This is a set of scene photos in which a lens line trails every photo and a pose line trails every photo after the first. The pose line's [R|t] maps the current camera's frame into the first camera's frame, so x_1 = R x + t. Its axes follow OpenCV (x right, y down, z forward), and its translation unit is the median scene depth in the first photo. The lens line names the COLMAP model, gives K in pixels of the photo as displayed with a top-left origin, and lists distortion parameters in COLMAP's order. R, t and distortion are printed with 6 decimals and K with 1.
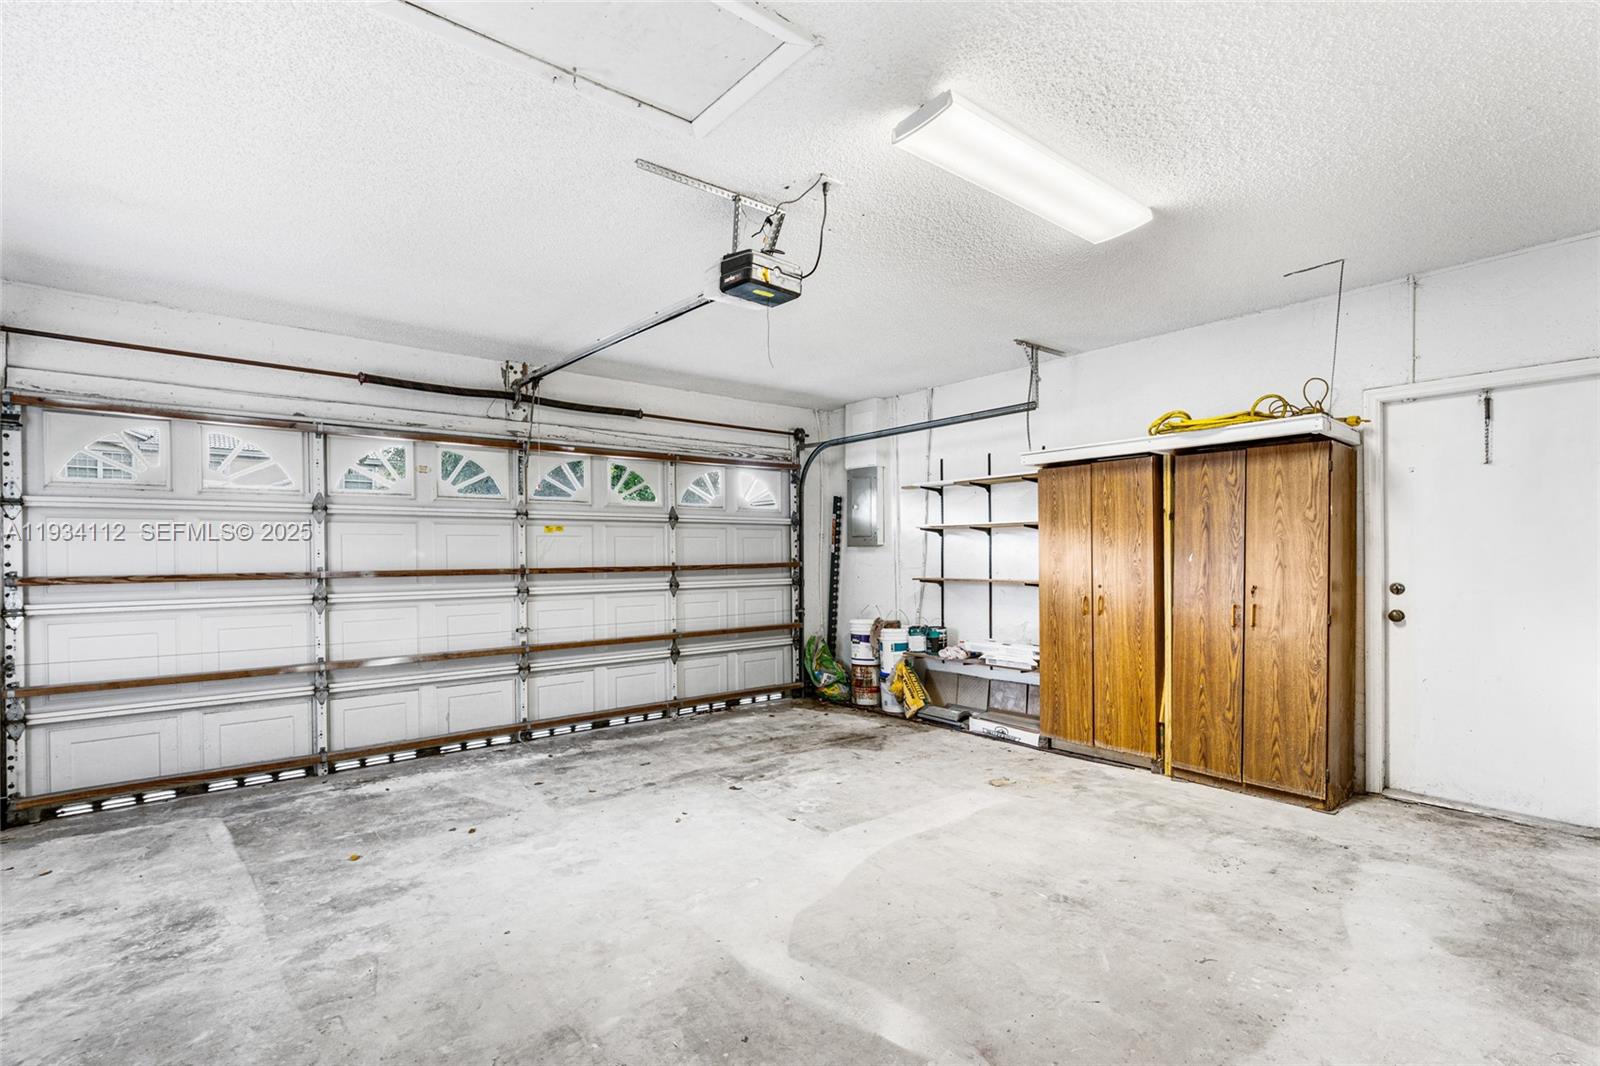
lens RADIAL K [[746.2, 0, 821.7], [0, 746.2, 559.1], [0, 0, 1]] dist [-0.010412, -0.000088]
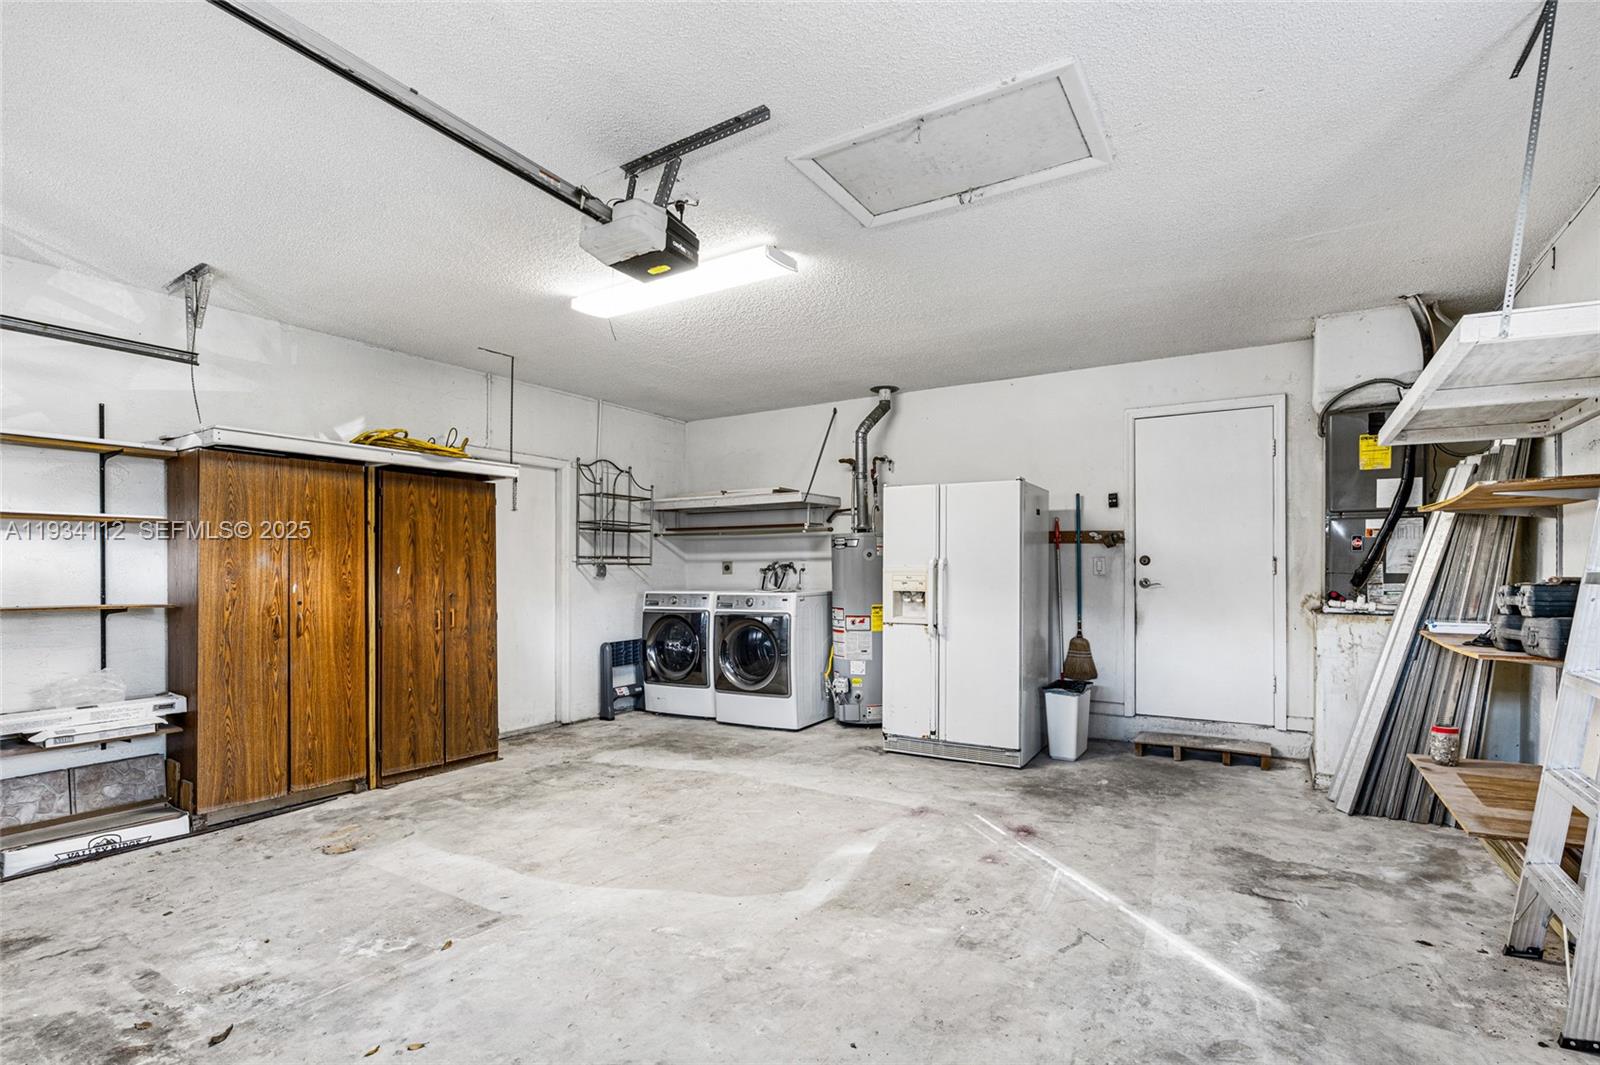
lens RADIAL K [[746.2, 0, 821.7], [0, 746.2, 558.6], [0, 0, 1]] dist [-0.010412, -0.000088]
pose [[-0.316925, 0.020121, 0.948237, -0.697896], [0.010951, 0.999786, -0.017554, 0.007166], [-0.948387, 0.004821, -0.317078, 0.770481]]
